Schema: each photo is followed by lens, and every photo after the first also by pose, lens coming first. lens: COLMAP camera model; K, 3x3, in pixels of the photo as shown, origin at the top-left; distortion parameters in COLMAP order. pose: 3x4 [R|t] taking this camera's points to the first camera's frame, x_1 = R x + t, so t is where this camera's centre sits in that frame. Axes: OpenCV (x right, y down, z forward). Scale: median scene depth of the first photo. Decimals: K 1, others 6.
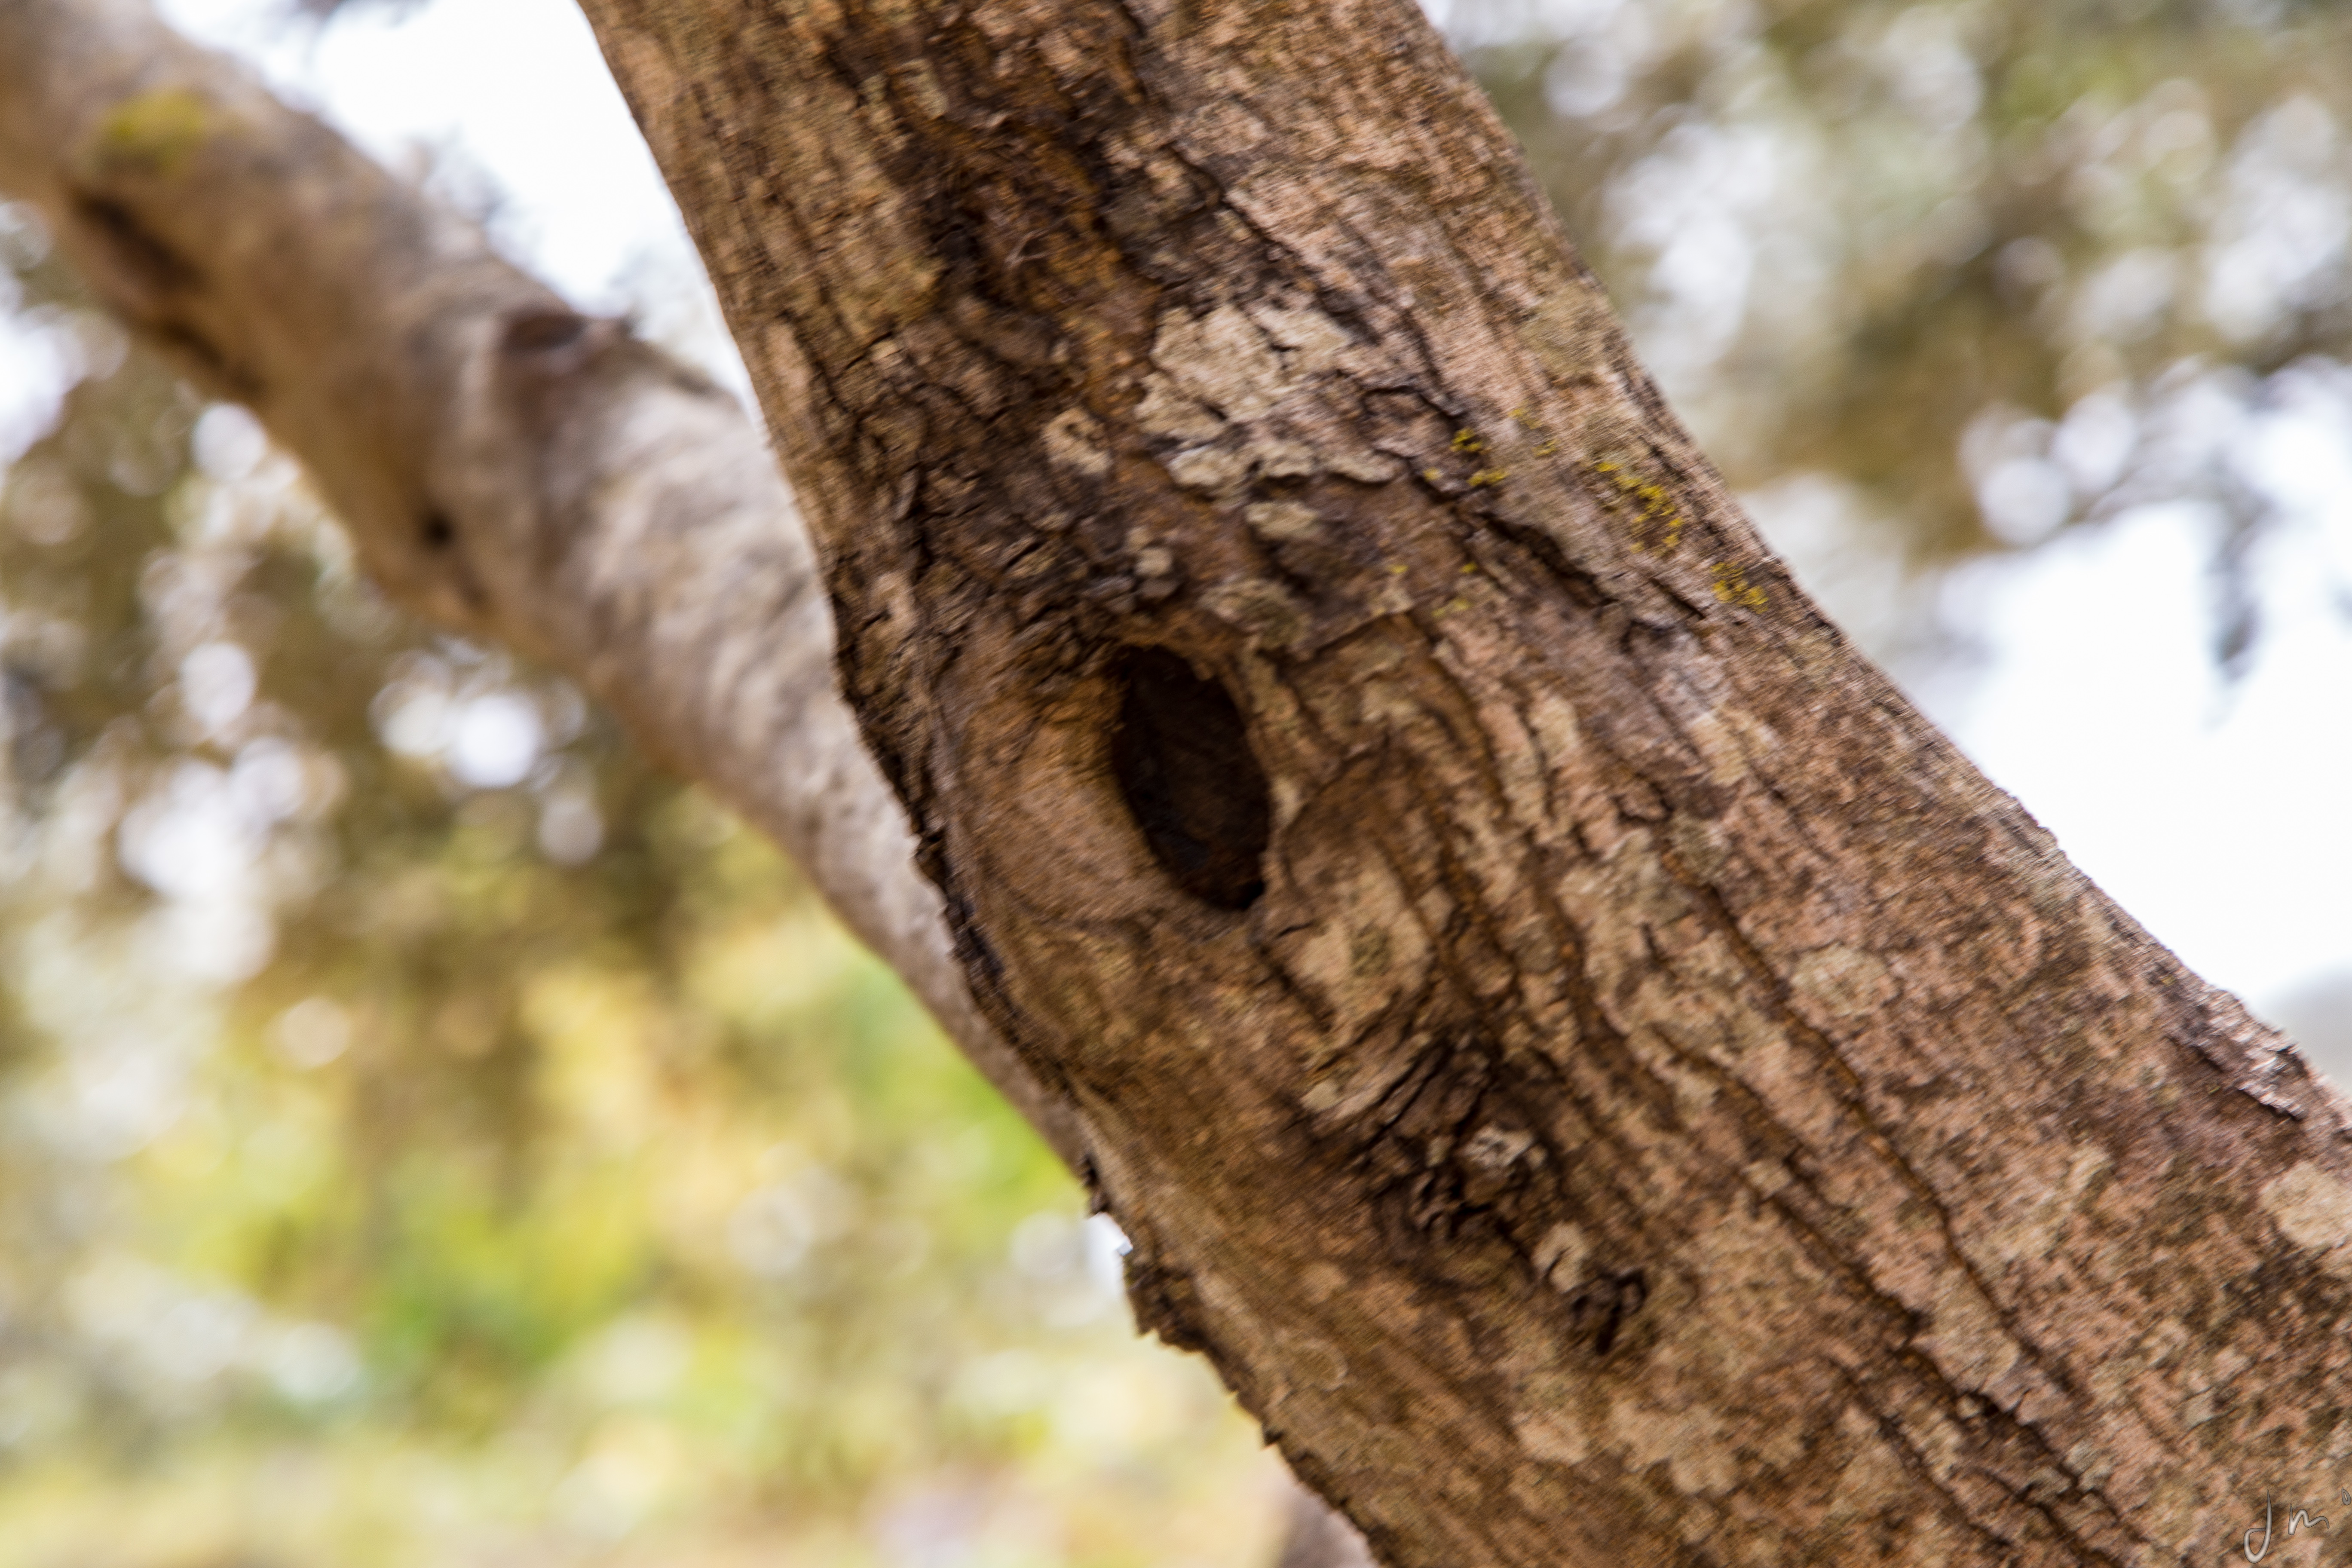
lens RADIAL K [[6284.1, 0, 1181.1], [0, 6284.1, 791.9], [0, 0, 1]] dist [-0.047345, 0.000000]
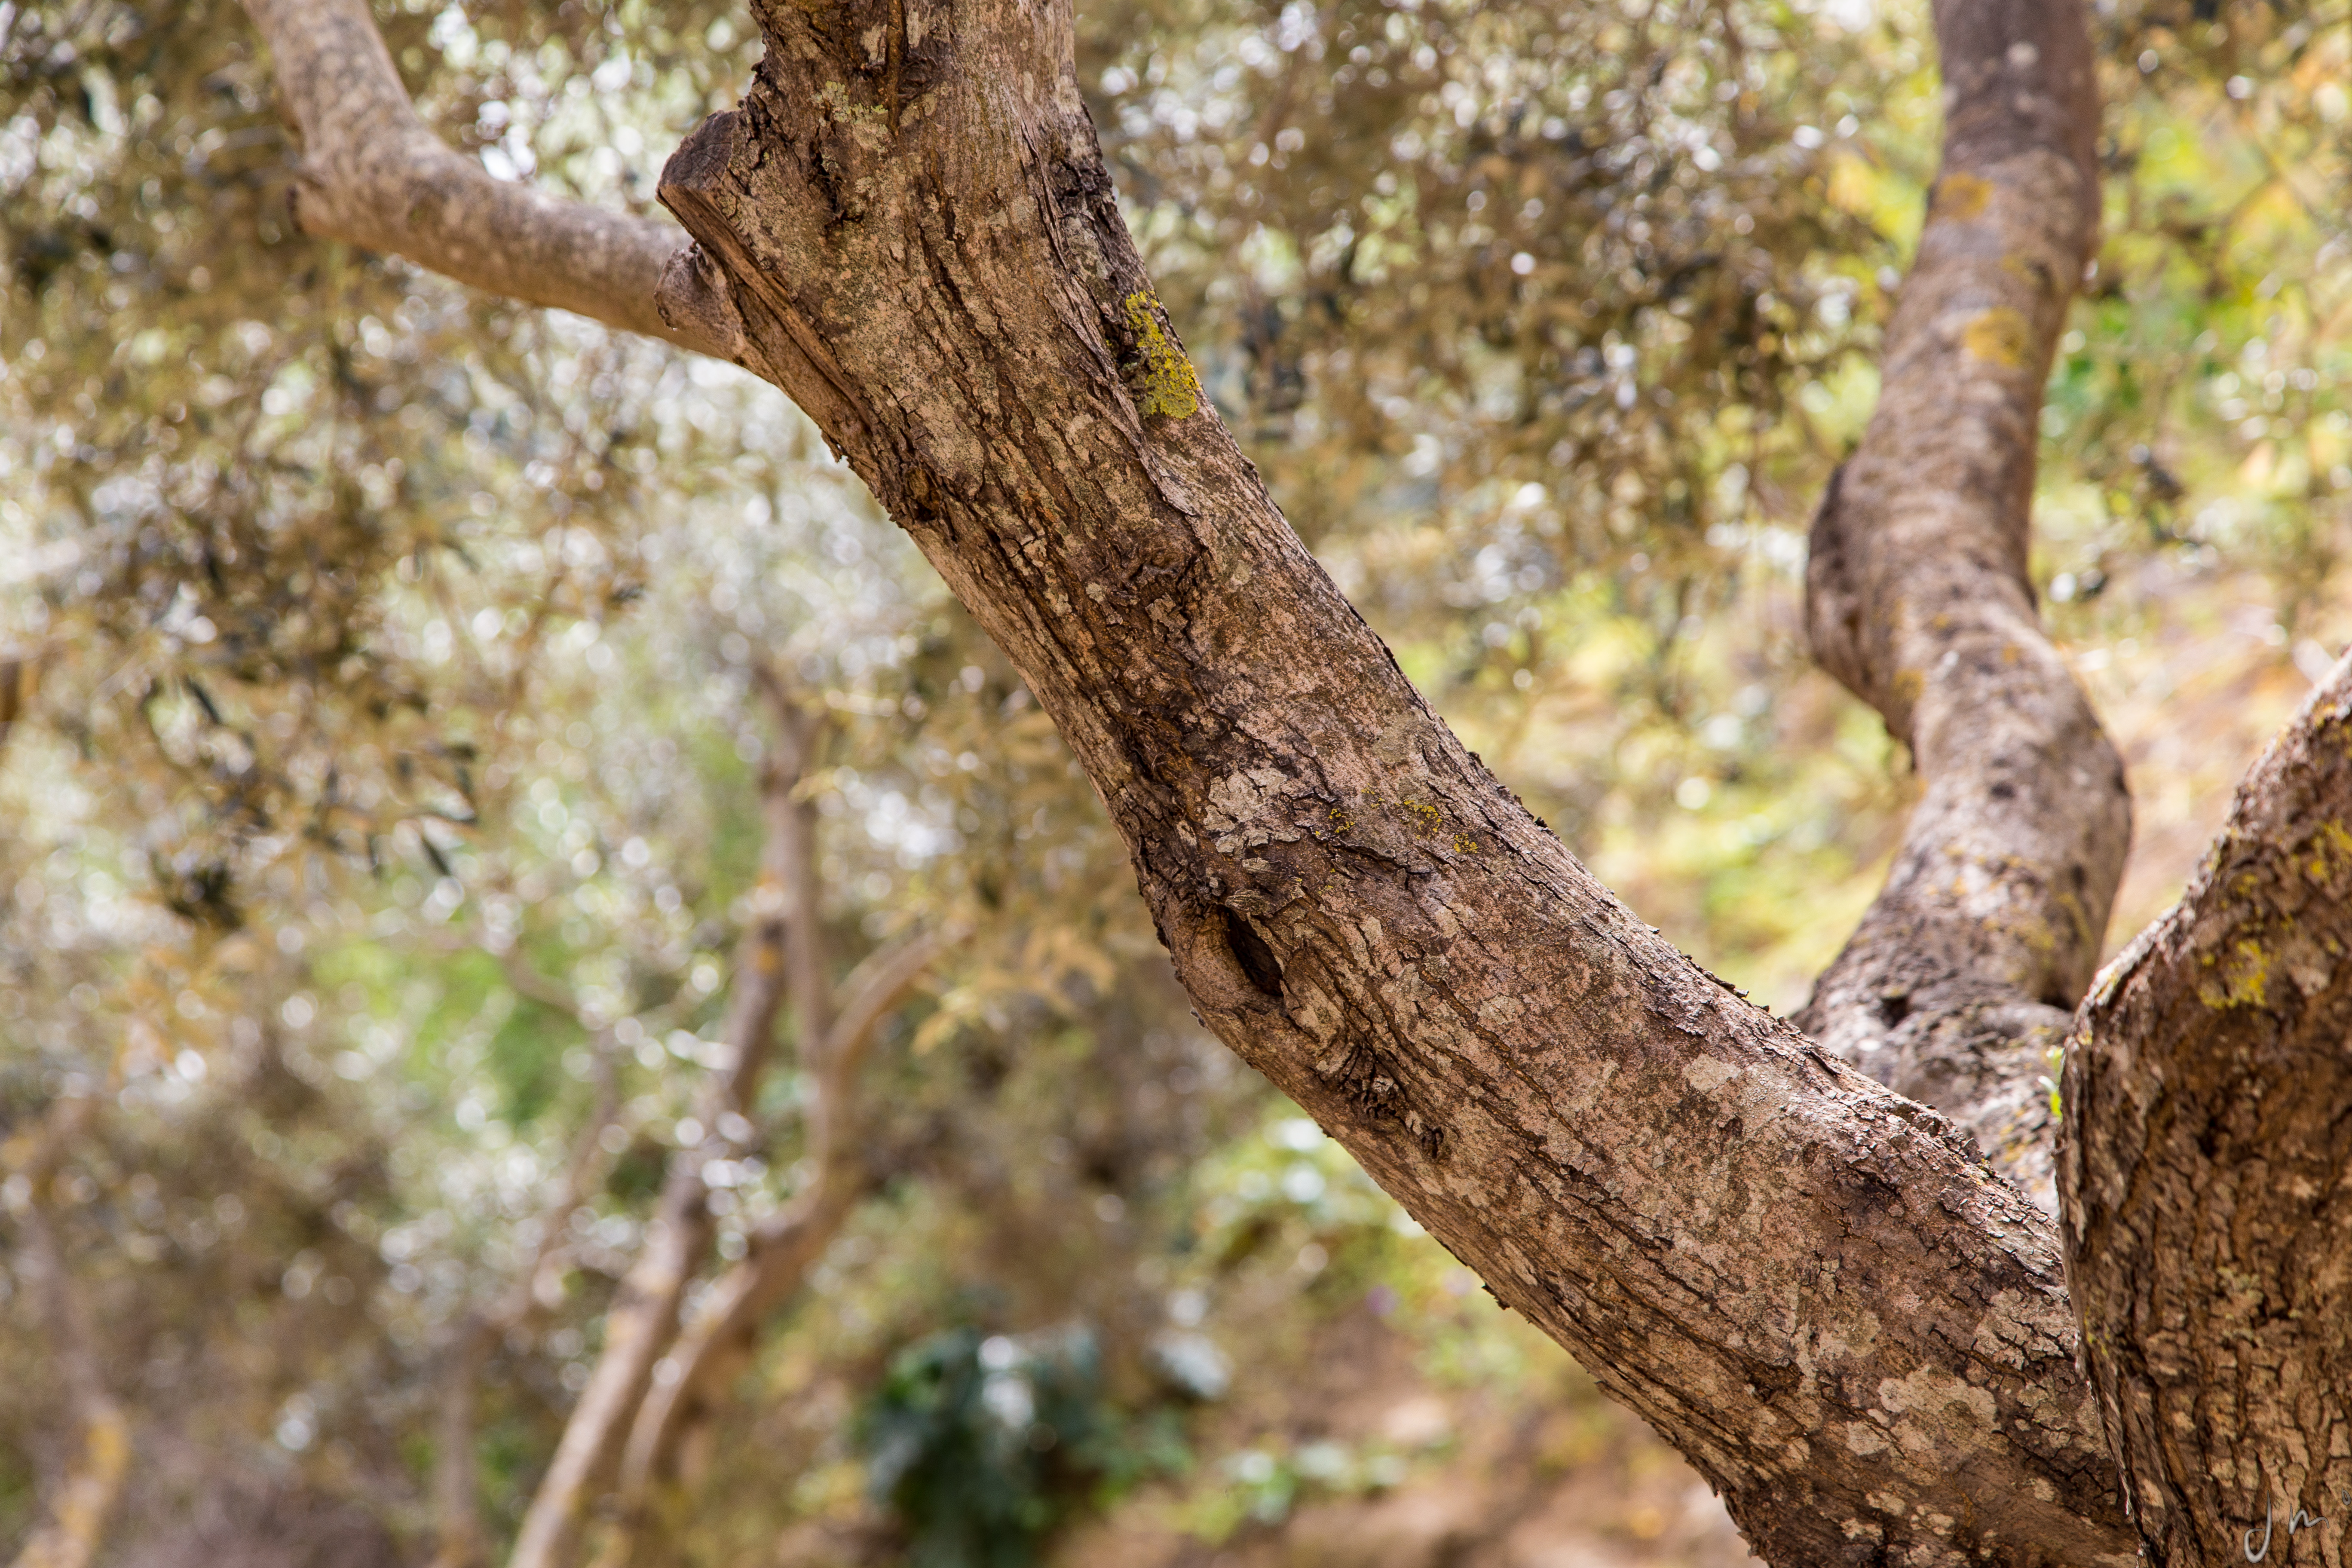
lens RADIAL K [[6284.1, 0, 1173.9], [0, 6284.1, 781.3], [0, 0, 1]] dist [-0.047345, 0.000000]
pose [[0.951156, -0.104400, -0.290522, 0.727564], [0.151802, 0.977616, 0.145682, -0.451398], [0.268810, -0.182668, 0.945713, -1.431058]]
